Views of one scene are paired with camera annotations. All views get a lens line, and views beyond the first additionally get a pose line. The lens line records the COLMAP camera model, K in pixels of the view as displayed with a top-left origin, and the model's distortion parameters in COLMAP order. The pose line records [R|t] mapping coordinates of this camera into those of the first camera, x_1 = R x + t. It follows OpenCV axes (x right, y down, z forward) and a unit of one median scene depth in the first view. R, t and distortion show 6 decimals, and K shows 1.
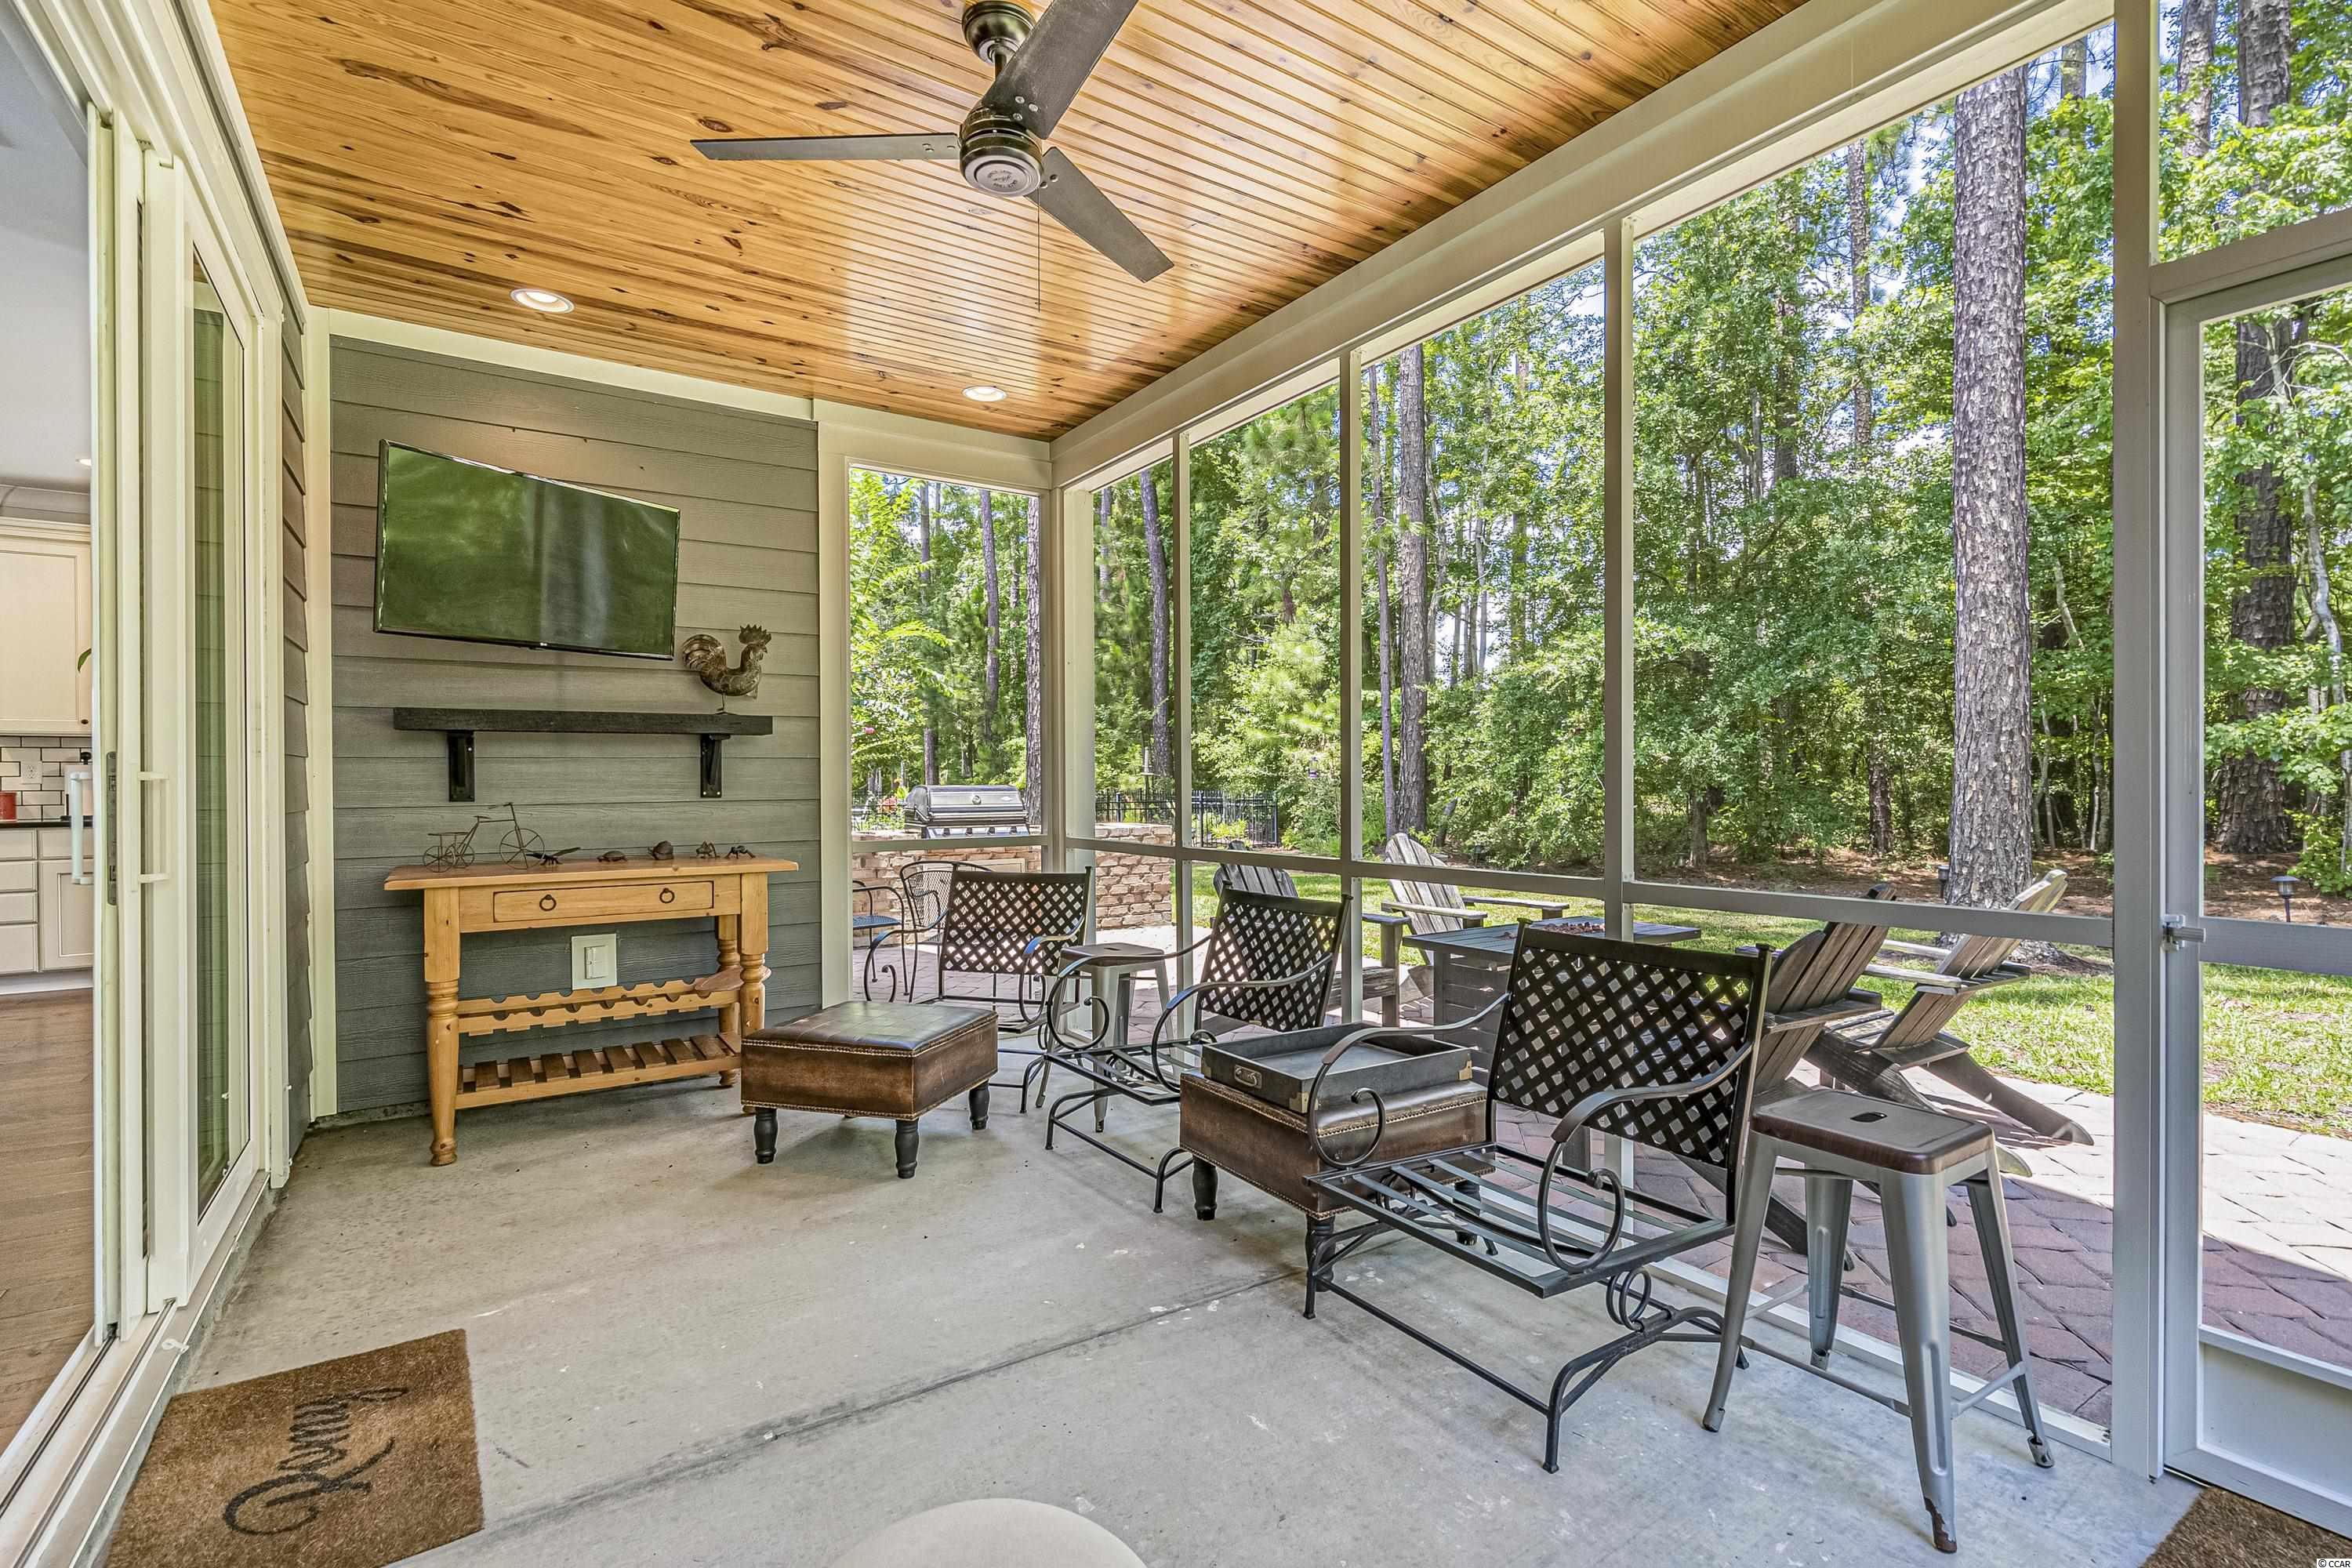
lens RADIAL K [[1079.9, 0, 1183.5], [0, 1079.9, 786.6], [0, 0, 1]] dist [-0.002507, 0.000855]
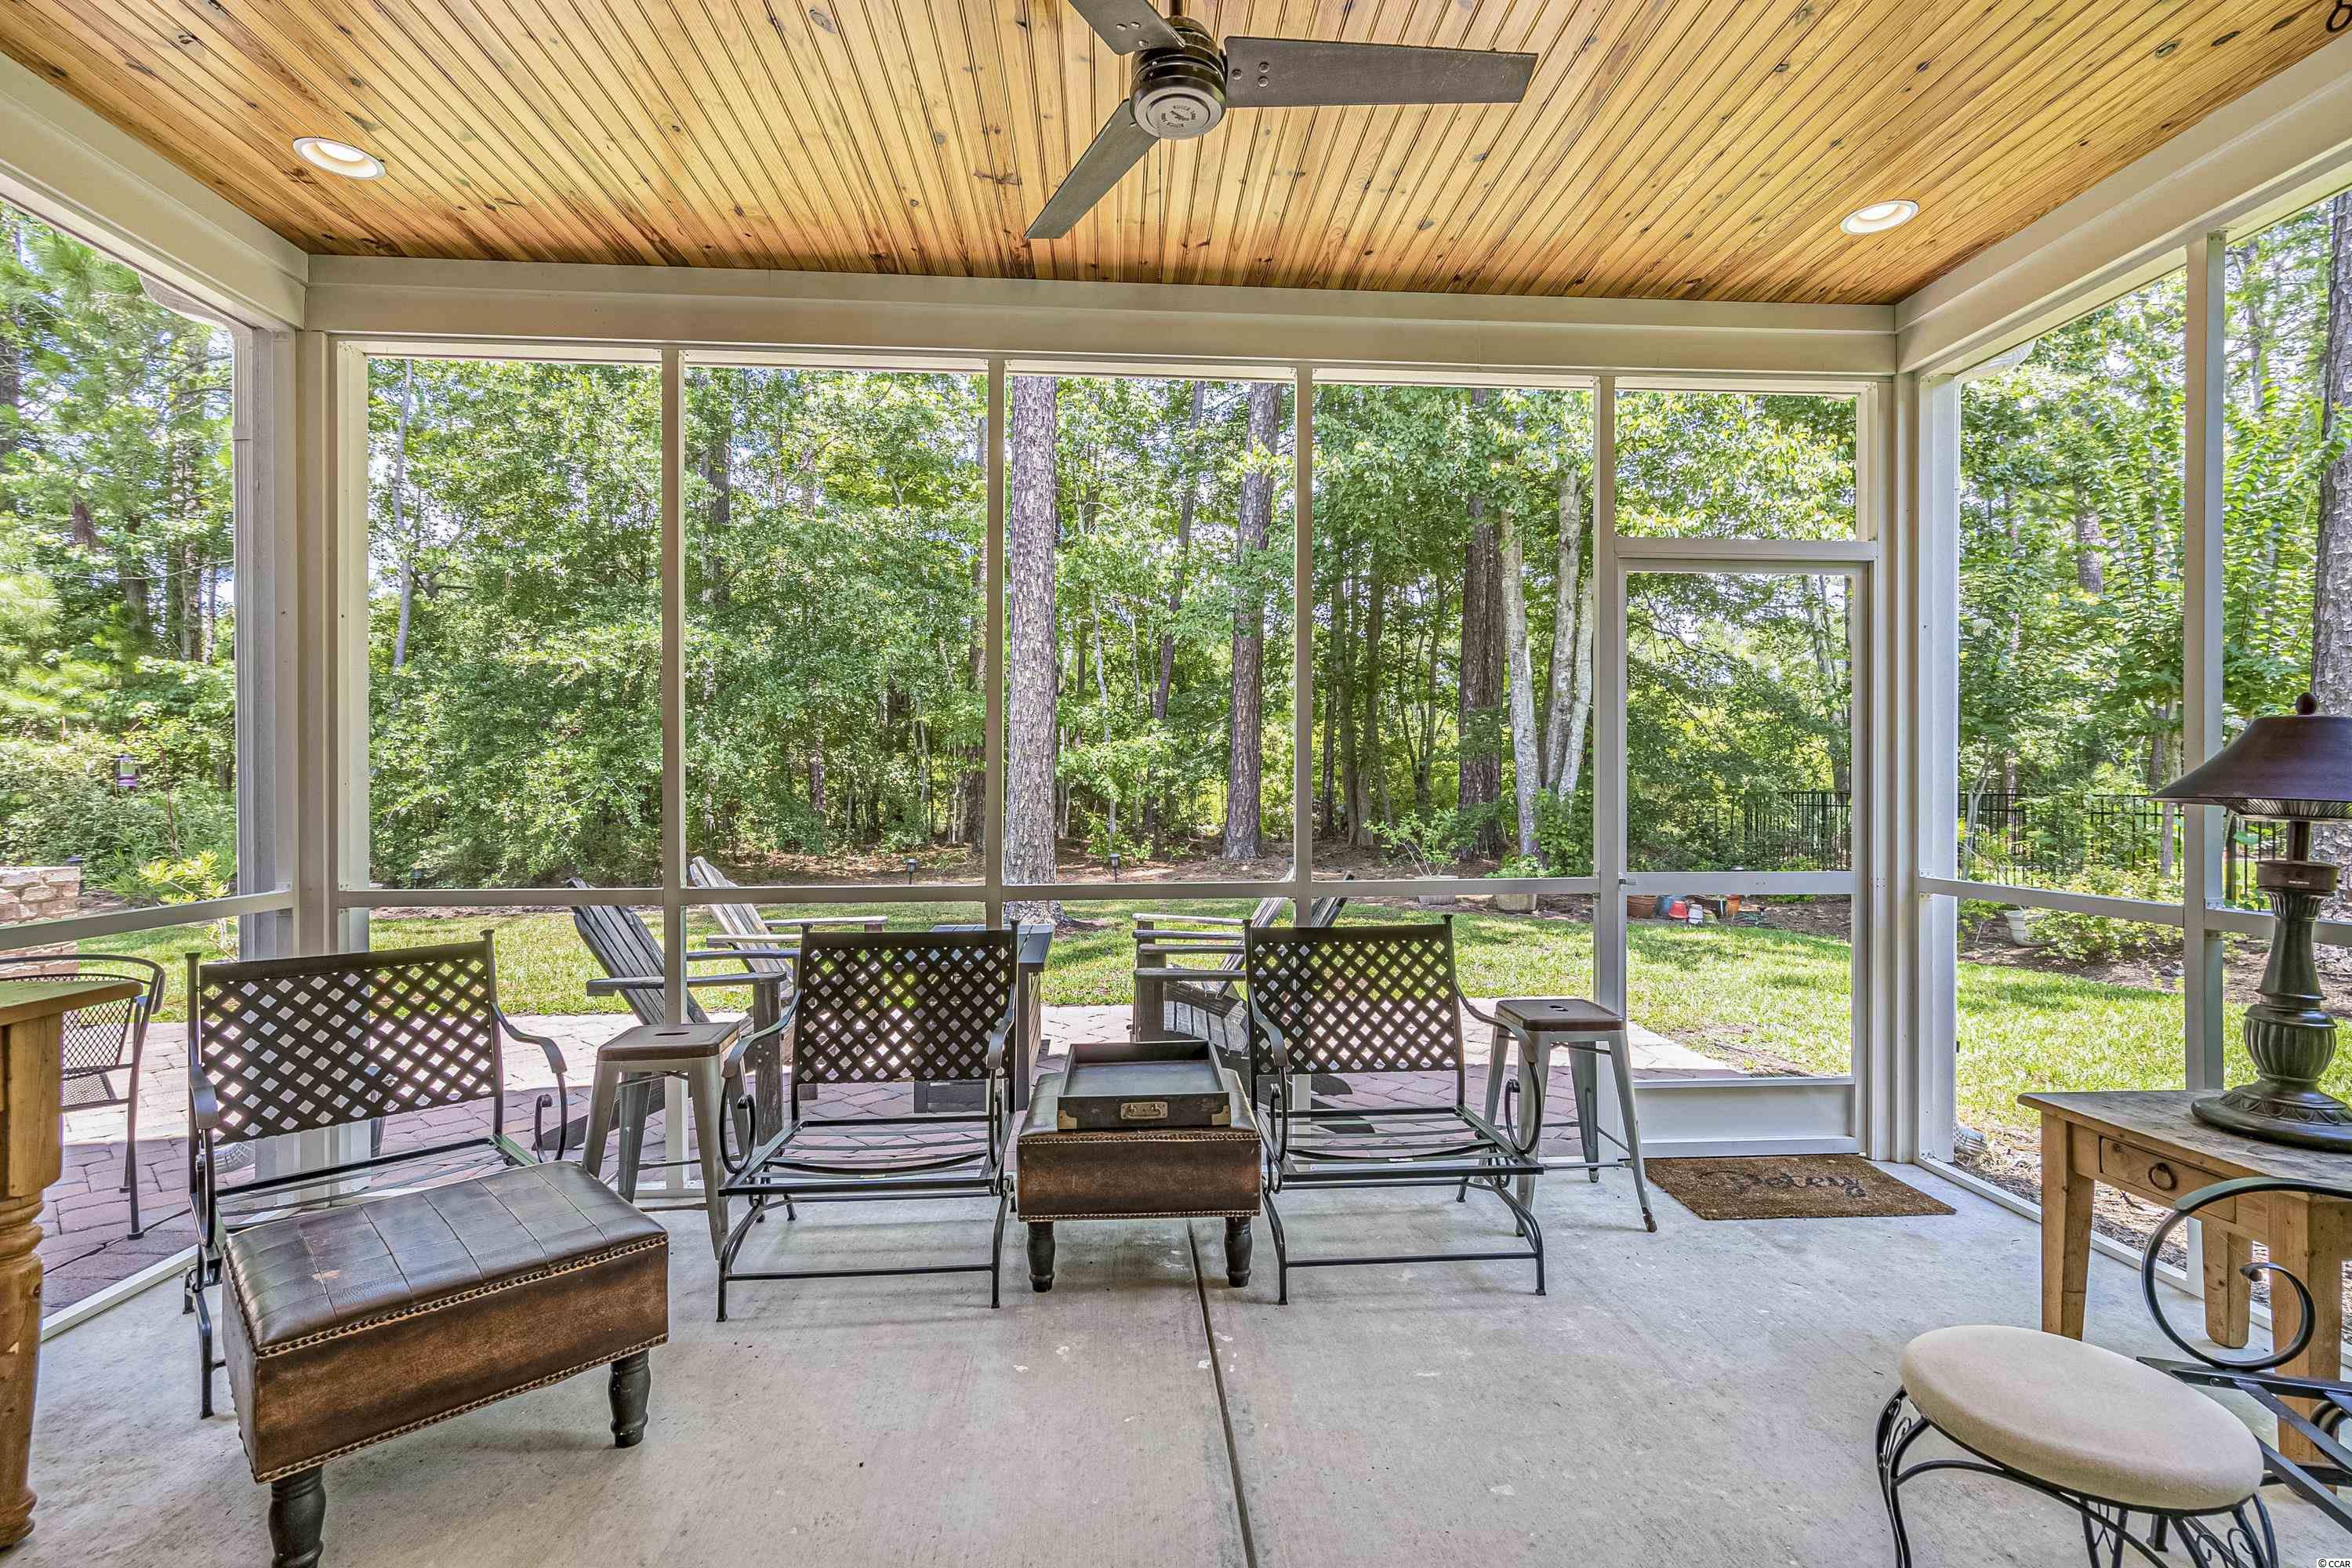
lens RADIAL K [[1079.9, 0, 1176.8], [0, 1079.9, 795.4], [0, 0, 1]] dist [-0.002507, 0.000855]
pose [[0.489099, -0.007022, 0.872200, -0.378230], [0.002222, 0.999974, 0.006805, -0.011995], [-0.872225, -0.001390, 0.489102, 0.241476]]
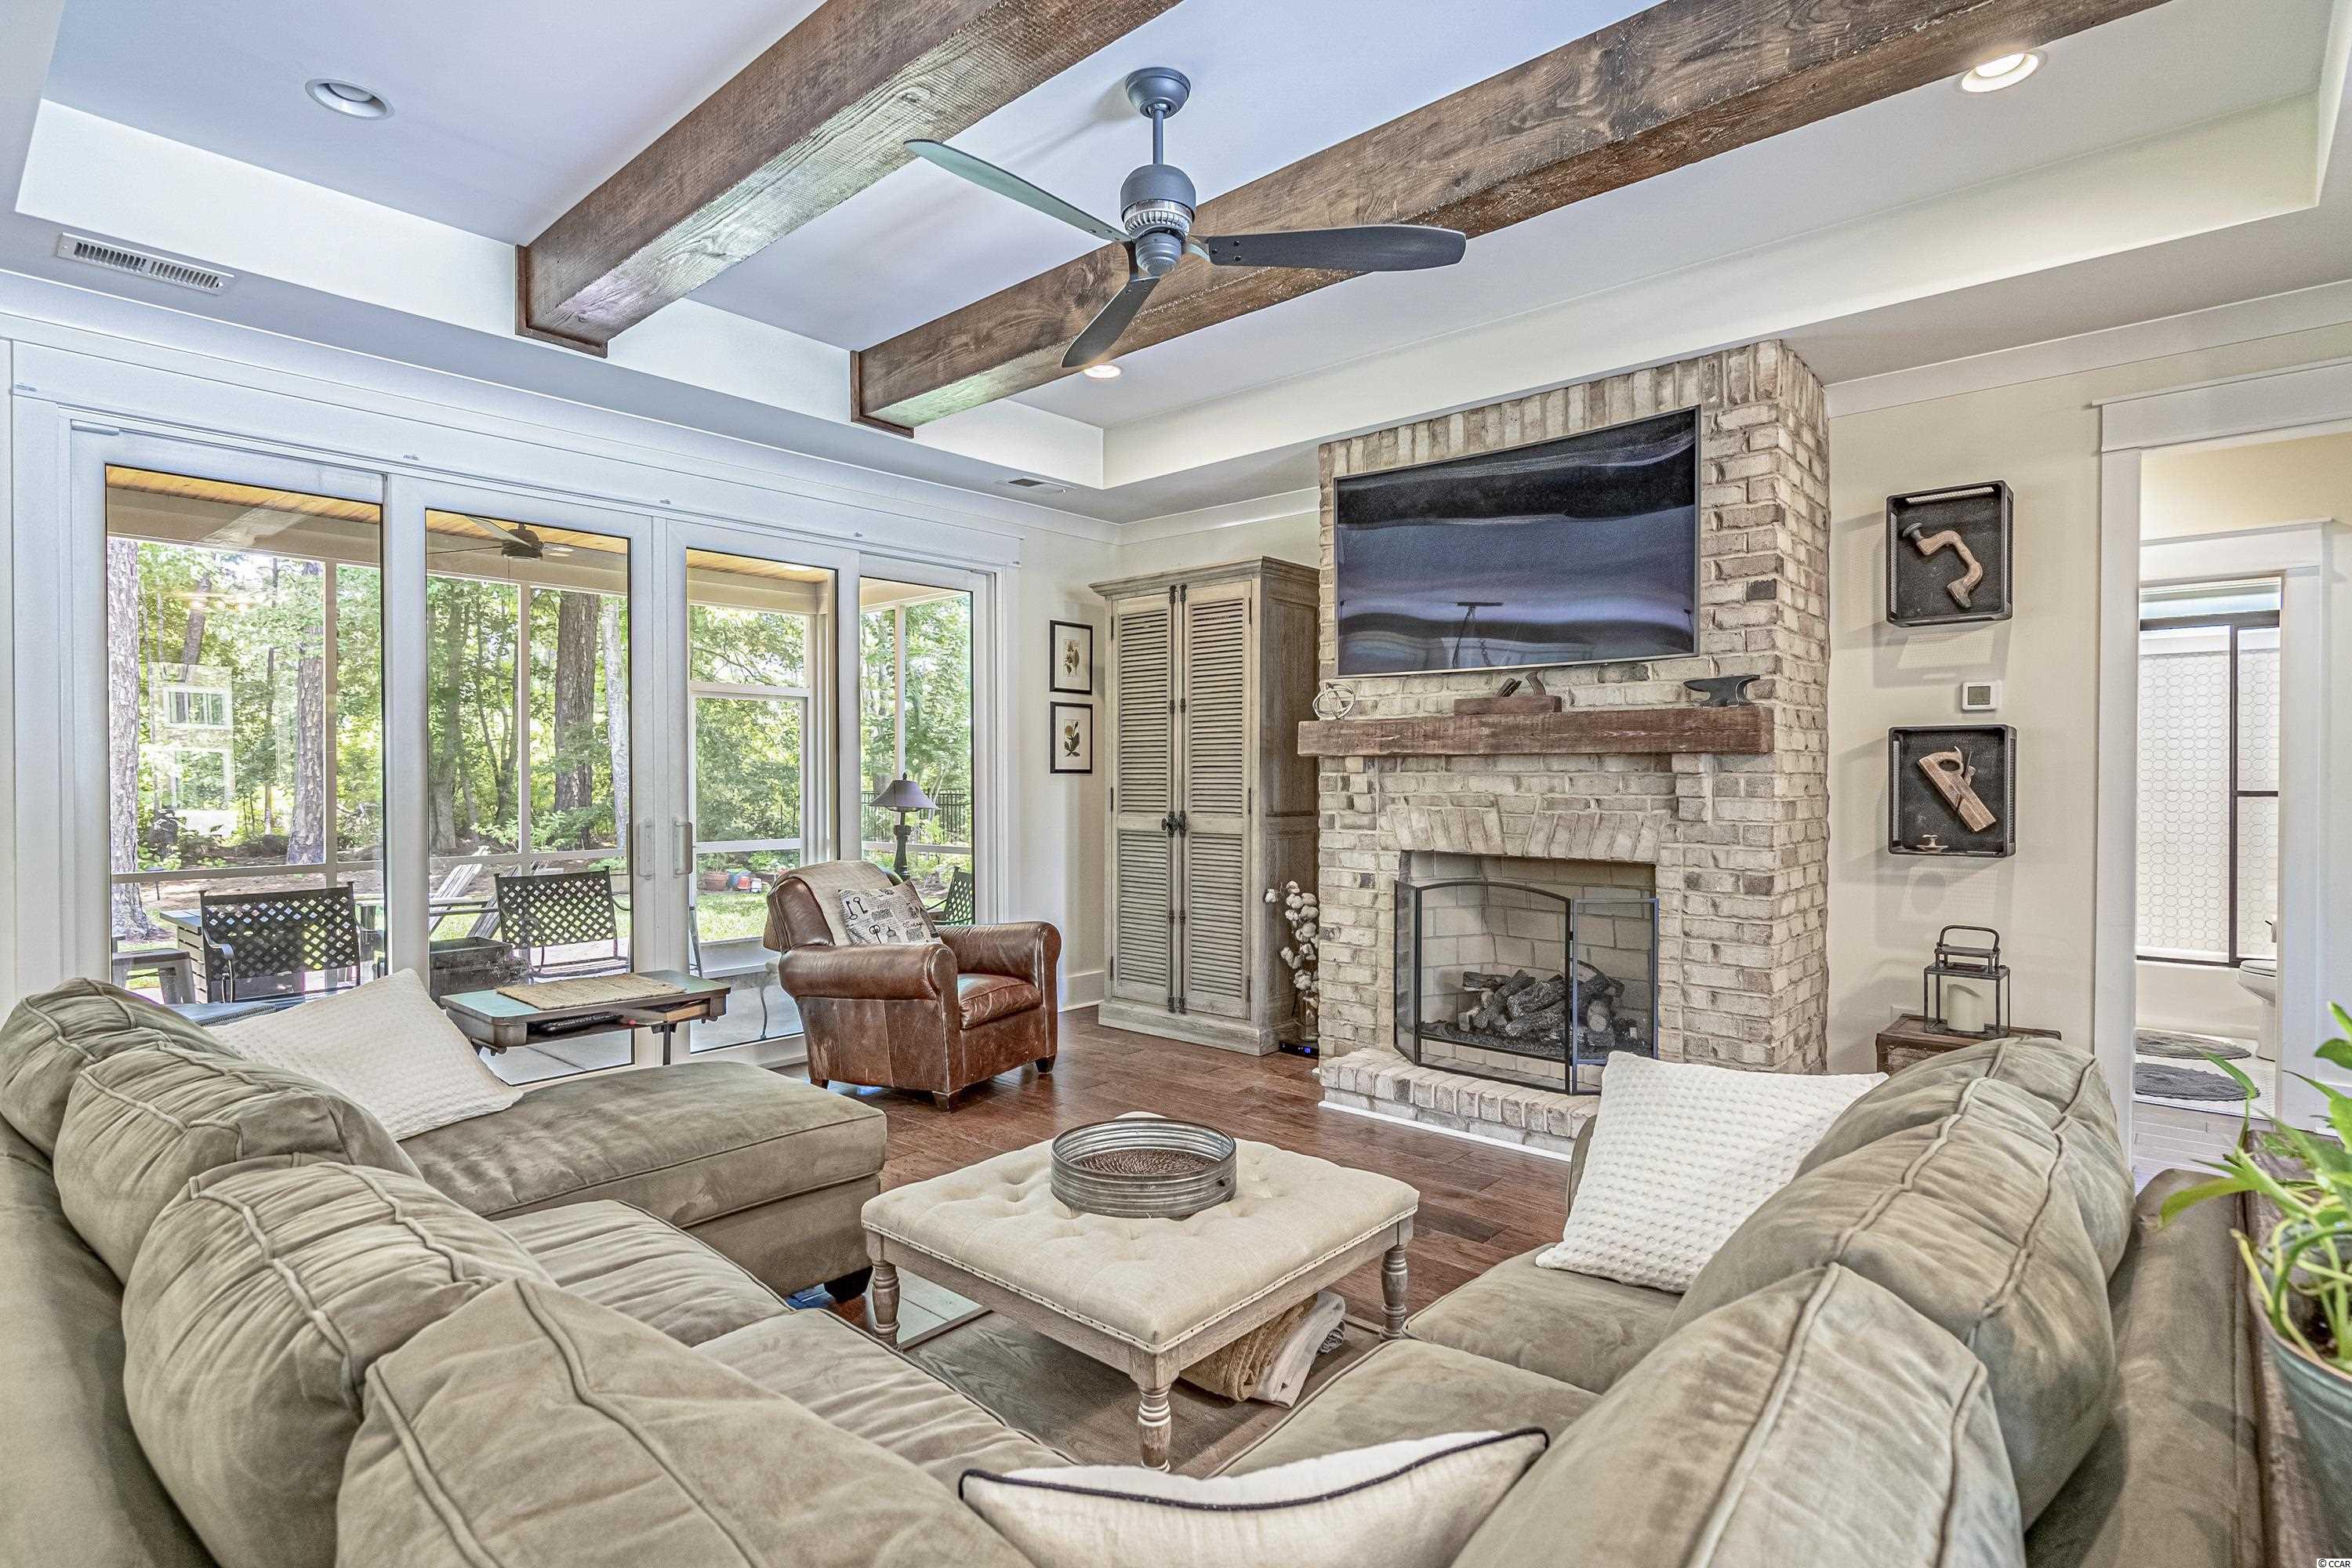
lens RADIAL K [[1142.3, 0, 1181.2], [0, 1142.3, 790.2], [0, 0, 1]] dist [-0.006011, 0.004187]
pose [[-0.263407, -0.006167, 0.964665, -1.223527], [0.005783, 0.999952, 0.007971, -0.034529], [-0.964668, 0.007679, -0.263358, 0.111337]]
